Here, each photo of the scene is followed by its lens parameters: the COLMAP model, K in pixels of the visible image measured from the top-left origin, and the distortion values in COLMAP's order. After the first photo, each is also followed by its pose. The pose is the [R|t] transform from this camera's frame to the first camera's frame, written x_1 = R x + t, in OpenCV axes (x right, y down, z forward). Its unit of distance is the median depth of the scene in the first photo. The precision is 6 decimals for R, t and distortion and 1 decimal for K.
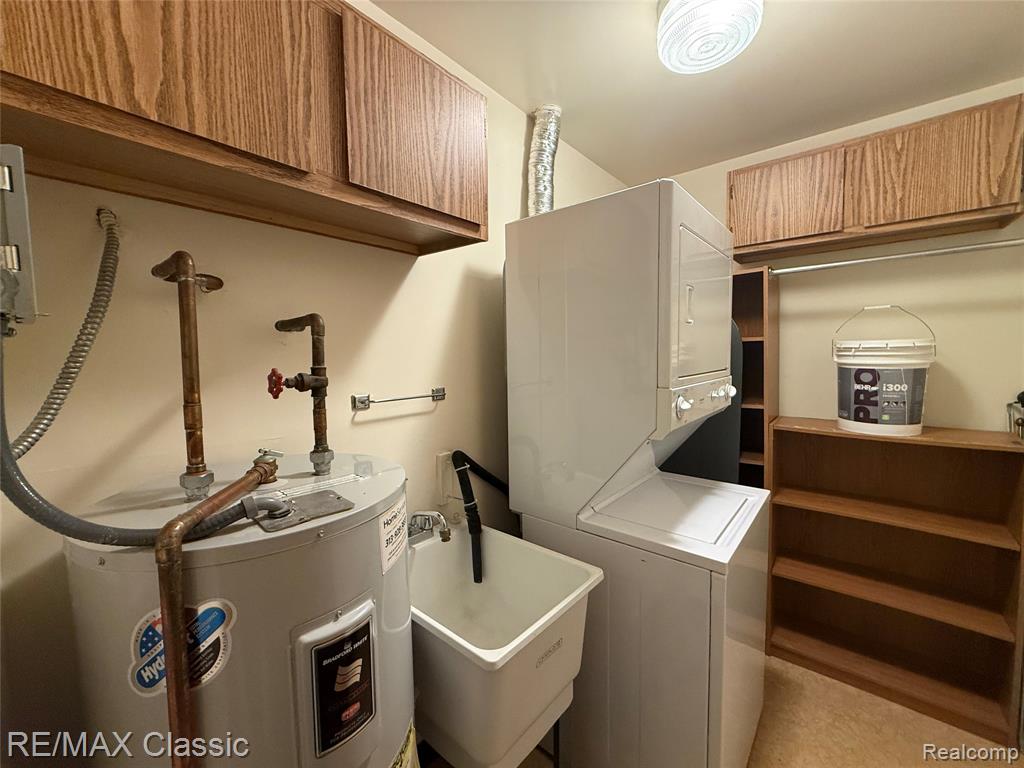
lens RADIAL K [[410.6, 0, 508.2], [0, 410.6, 381.8], [0, 0, 1]] dist [0.001189, 0.000277]
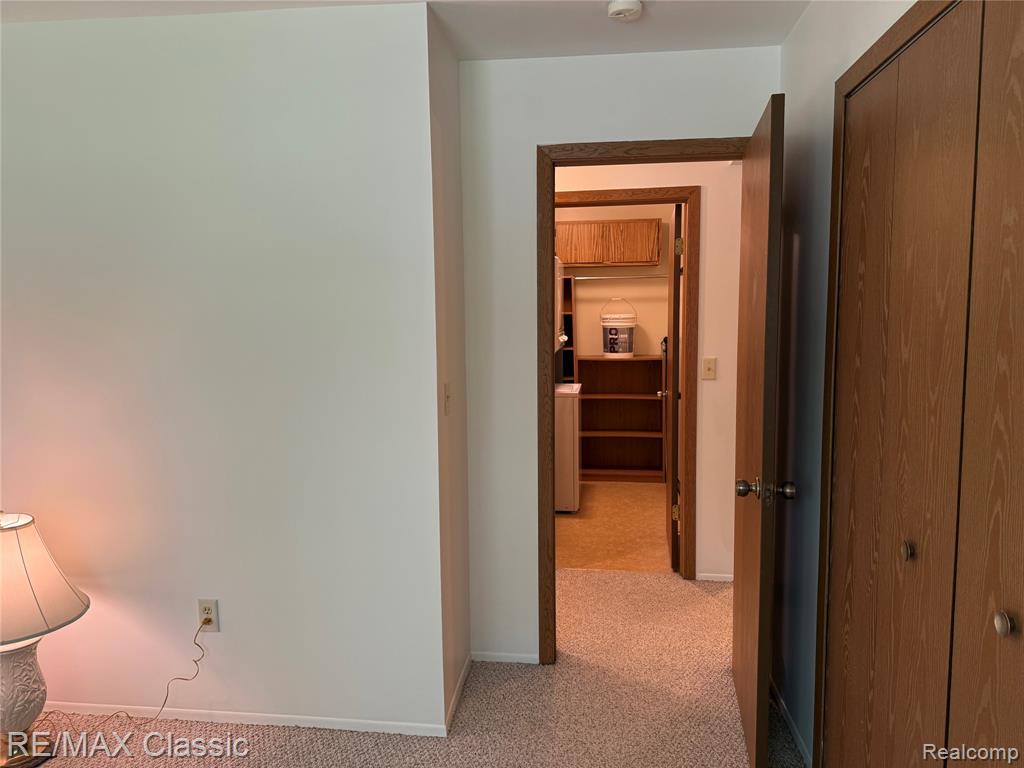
lens RADIAL K [[720.6, 0, 512.9], [0, 720.6, 388.8], [0, 0, 1]] dist [0.075993, -0.011250]
pose [[0.839874, -0.048008, 0.540654, -1.645991], [0.034839, 0.998795, 0.034569, 0.139908], [-0.541662, -0.010198, 0.840535, -1.915266]]
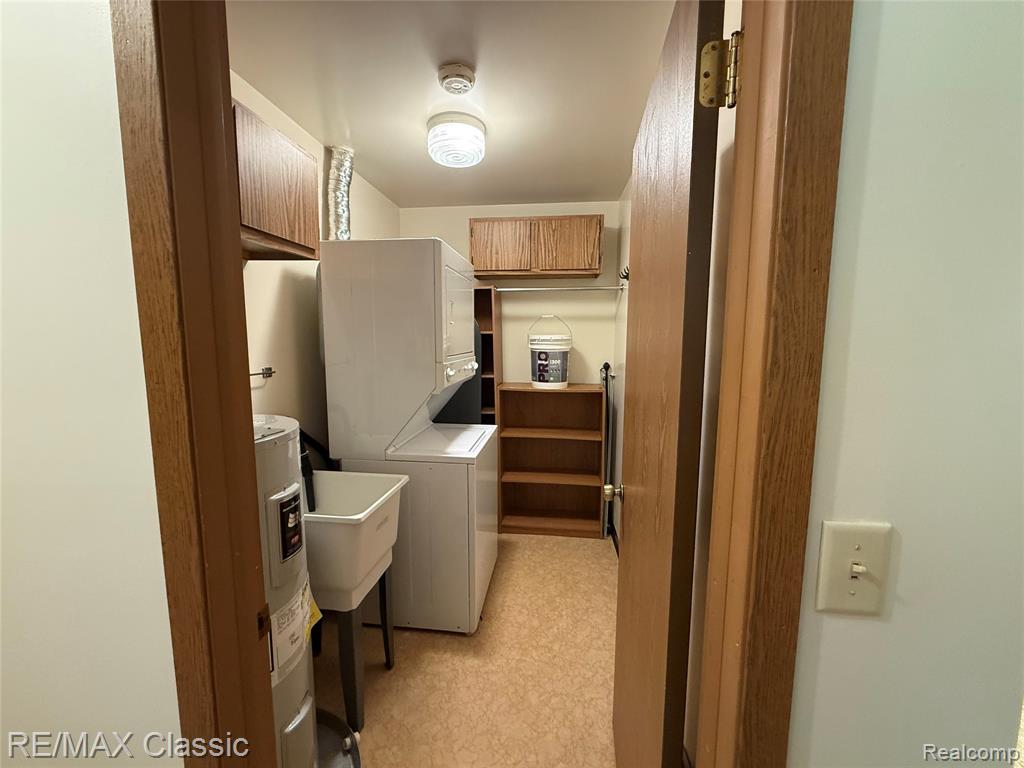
lens RADIAL K [[410.6, 0, 510.0], [0, 410.6, 384.5], [0, 0, 1]] dist [0.001189, 0.000277]
pose [[0.835597, -0.045853, 0.547426, -0.209652], [0.021929, 0.998500, 0.050162, 0.017843], [-0.548905, -0.029911, 0.835349, -0.388479]]
